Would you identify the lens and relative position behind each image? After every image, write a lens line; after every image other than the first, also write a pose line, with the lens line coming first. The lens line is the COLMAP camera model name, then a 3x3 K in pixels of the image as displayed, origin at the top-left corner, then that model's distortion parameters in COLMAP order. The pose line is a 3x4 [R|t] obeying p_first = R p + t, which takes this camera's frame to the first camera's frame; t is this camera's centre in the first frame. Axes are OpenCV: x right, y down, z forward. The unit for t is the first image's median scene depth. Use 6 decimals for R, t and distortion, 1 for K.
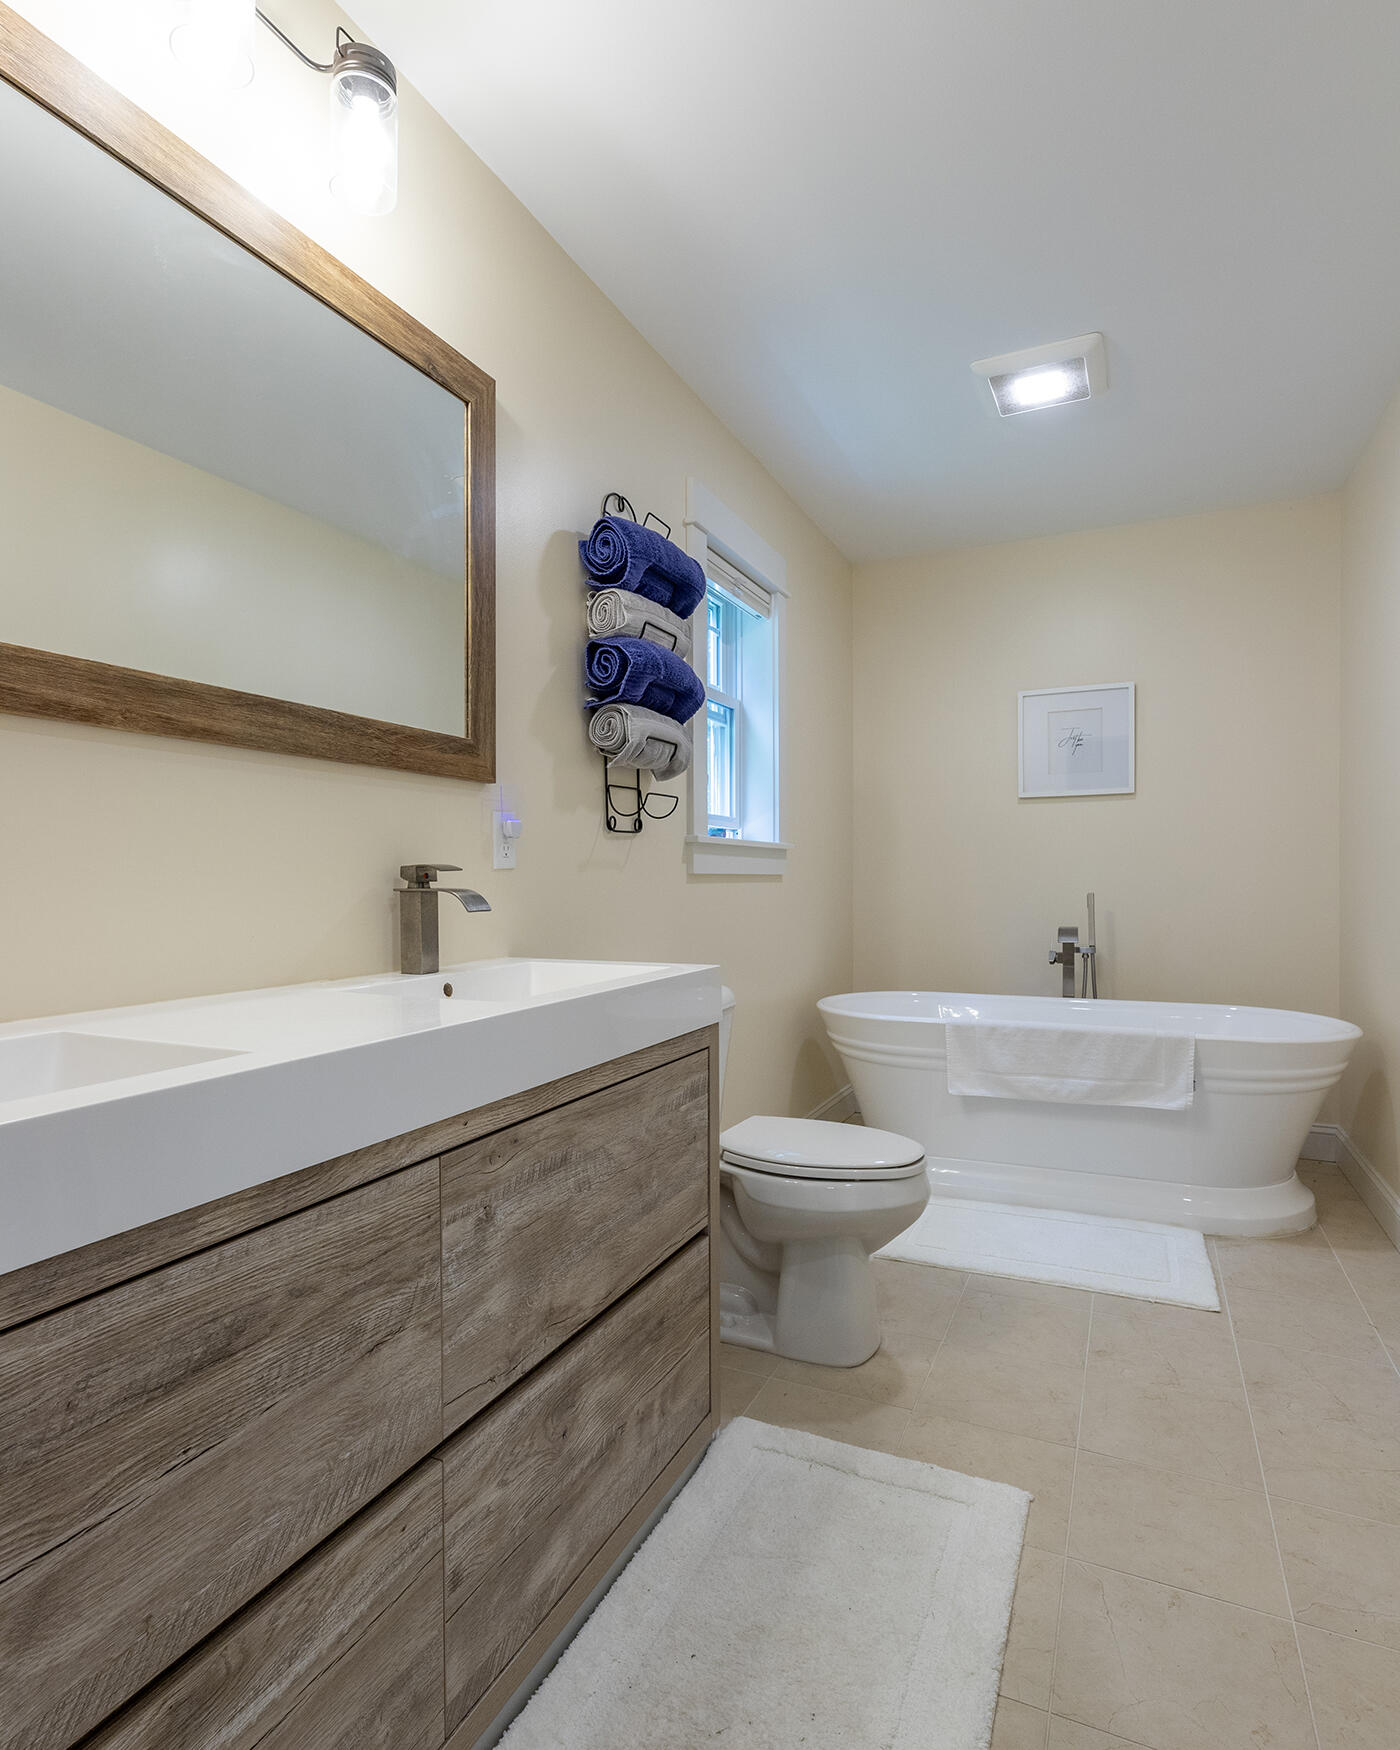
lens RADIAL K [[905.5, 0, 693.5], [0, 905.5, 895.6], [0, 0, 1]] dist [0.001773, 0.000311]
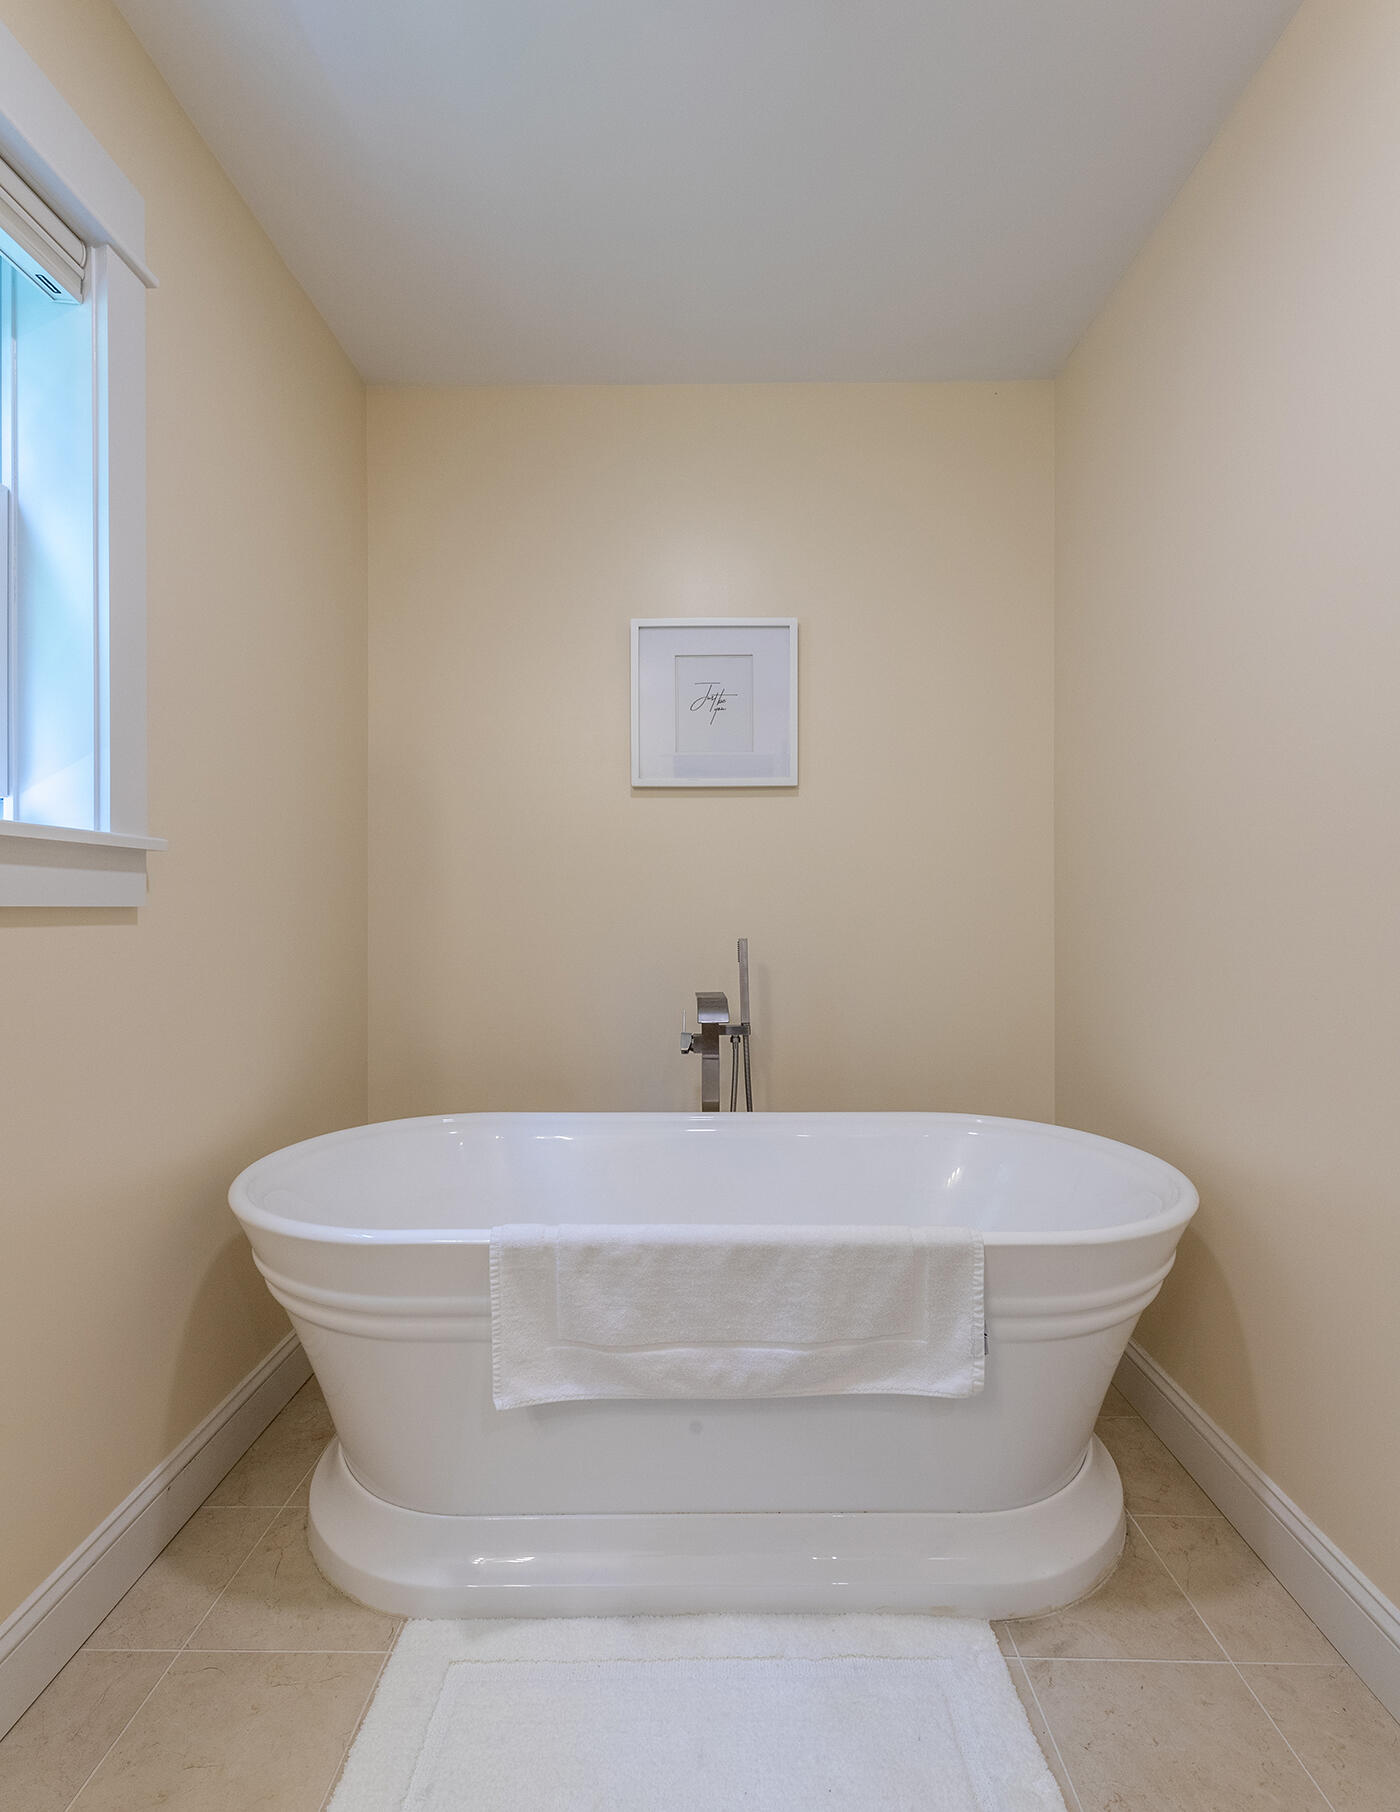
lens RADIAL K [[906.2, 0, 700.0], [0, 906.2, 906.0], [0, 0, 1]] dist [-0.000382, -0.000063]
pose [[0.908174, 0.004799, 0.418565, 0.169400], [0.005042, 0.999736, -0.022403, -0.012605], [-0.418562, 0.022456, 0.907911, 0.501885]]
